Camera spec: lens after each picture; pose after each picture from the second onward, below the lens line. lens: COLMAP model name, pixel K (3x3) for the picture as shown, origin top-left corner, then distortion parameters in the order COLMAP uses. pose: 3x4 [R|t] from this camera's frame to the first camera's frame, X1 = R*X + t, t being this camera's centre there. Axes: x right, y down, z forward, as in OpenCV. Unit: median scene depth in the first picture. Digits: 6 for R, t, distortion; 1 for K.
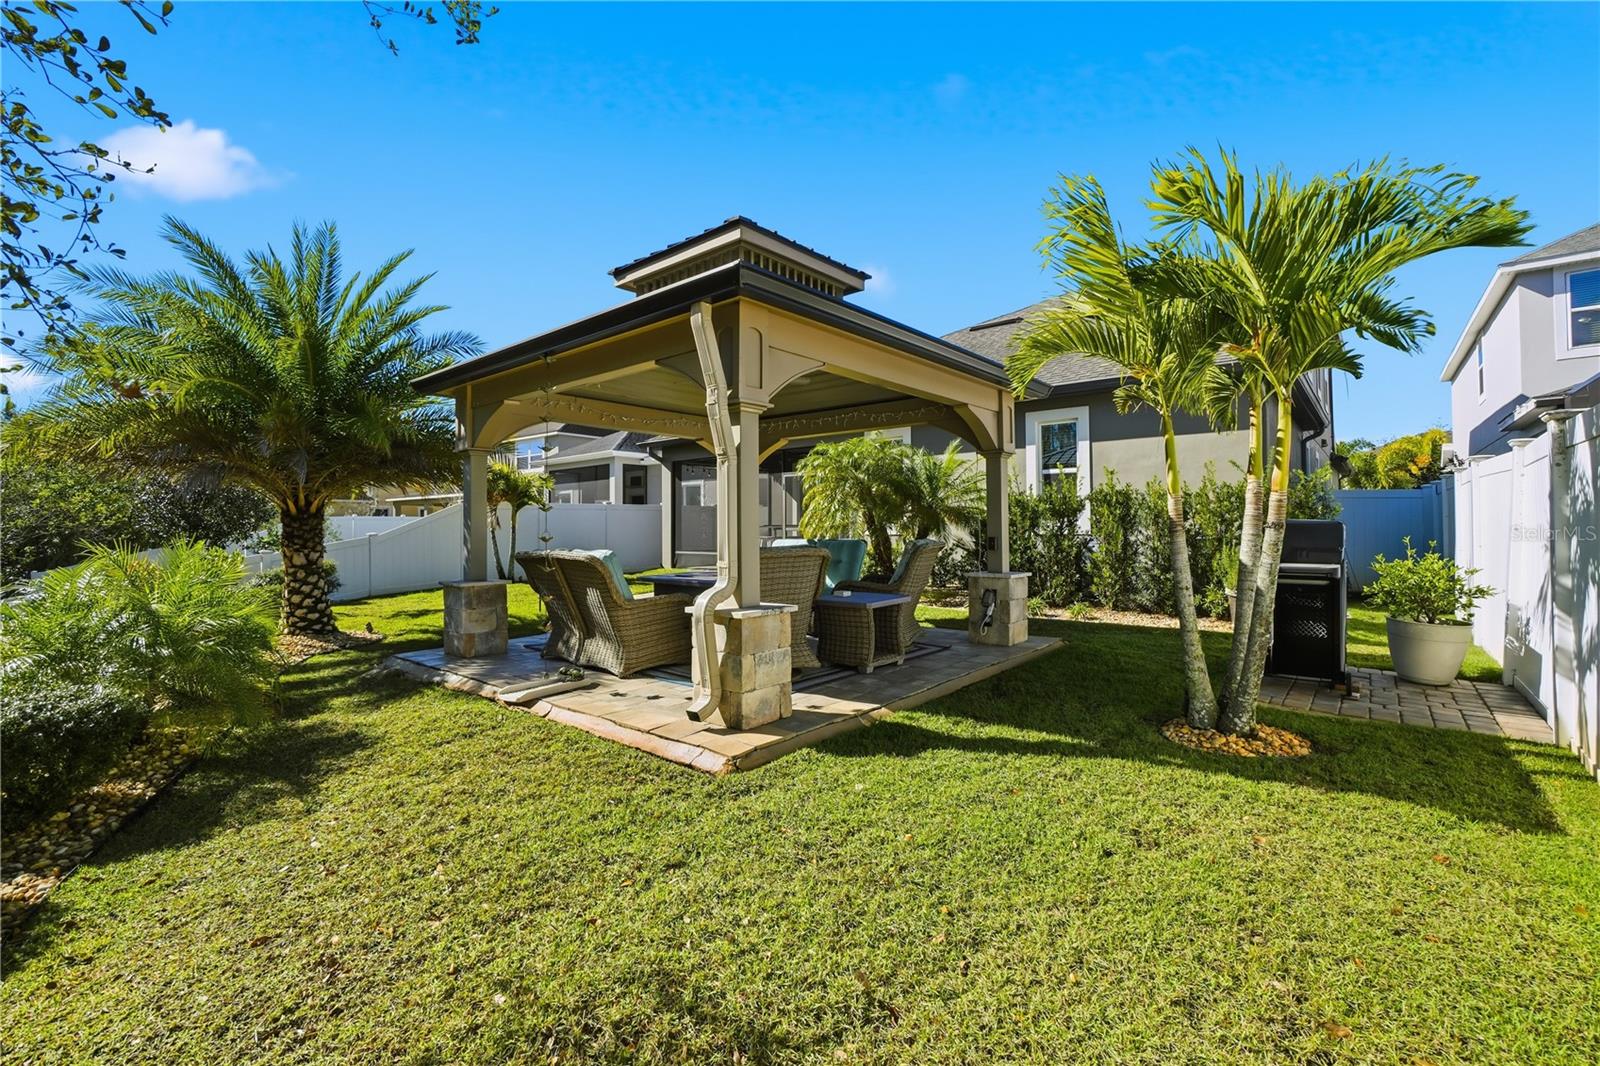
lens RADIAL K [[734.6, 0, 800.0], [0, 734.6, 533.0], [0, 0, 1]] dist [-0.000925, -0.000027]
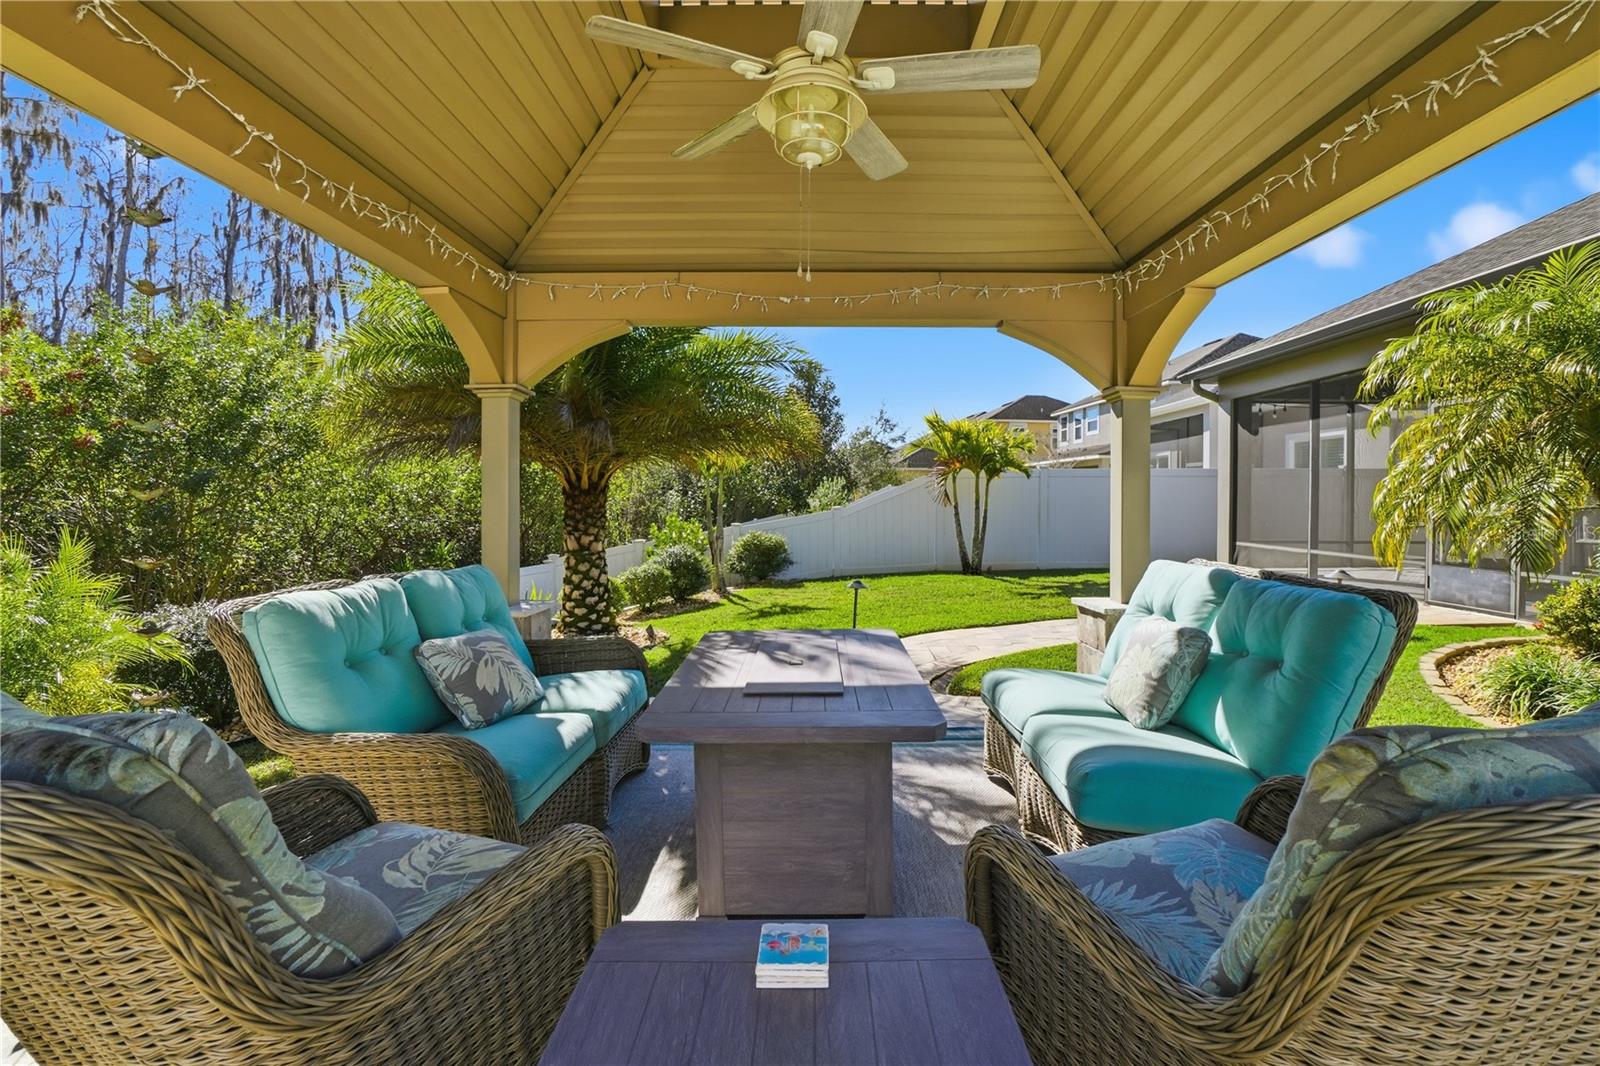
lens RADIAL K [[734.6, 0, 800.0], [0, 734.6, 533.0], [0, 0, 1]] dist [-0.000925, -0.000027]
pose [[0.662295, 0.036714, -0.748343, 0.131442], [-0.003445, 0.998937, 0.045960, -0.016334], [0.749235, -0.027861, 0.661718, 0.625226]]
